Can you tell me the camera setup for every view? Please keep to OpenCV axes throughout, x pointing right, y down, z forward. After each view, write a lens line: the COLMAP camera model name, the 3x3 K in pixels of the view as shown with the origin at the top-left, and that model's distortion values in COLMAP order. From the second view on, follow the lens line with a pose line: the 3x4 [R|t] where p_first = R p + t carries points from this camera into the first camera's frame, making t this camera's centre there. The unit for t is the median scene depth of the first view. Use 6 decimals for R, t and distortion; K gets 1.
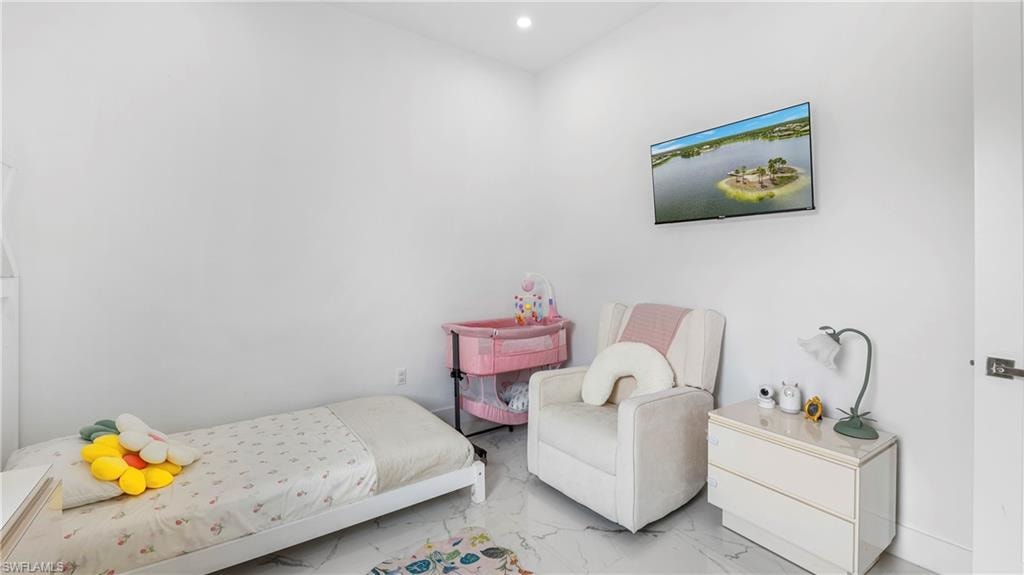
lens RADIAL K [[430.2, 0, 512.0], [0, 430.2, 287.5], [0, 0, 1]] dist [-0.000564, -0.000164]
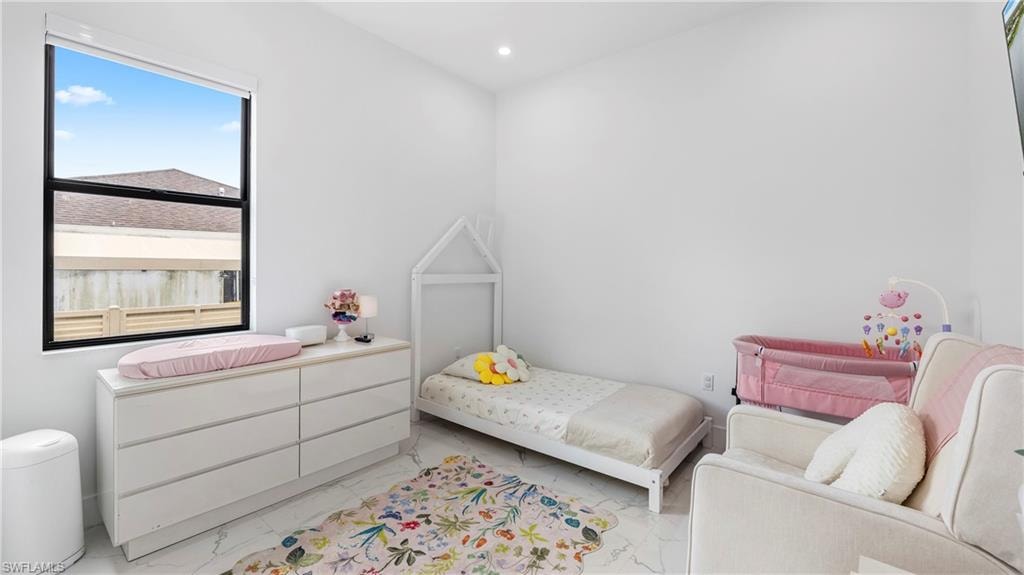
lens RADIAL K [[430.2, 0, 512.0], [0, 430.2, 287.5], [0, 0, 1]] dist [-0.000564, -0.000164]
pose [[0.251473, 0.036422, -0.967179, 0.883161], [-0.050418, 0.998428, 0.024490, -0.013357], [0.966550, 0.042605, 0.252914, 0.492047]]
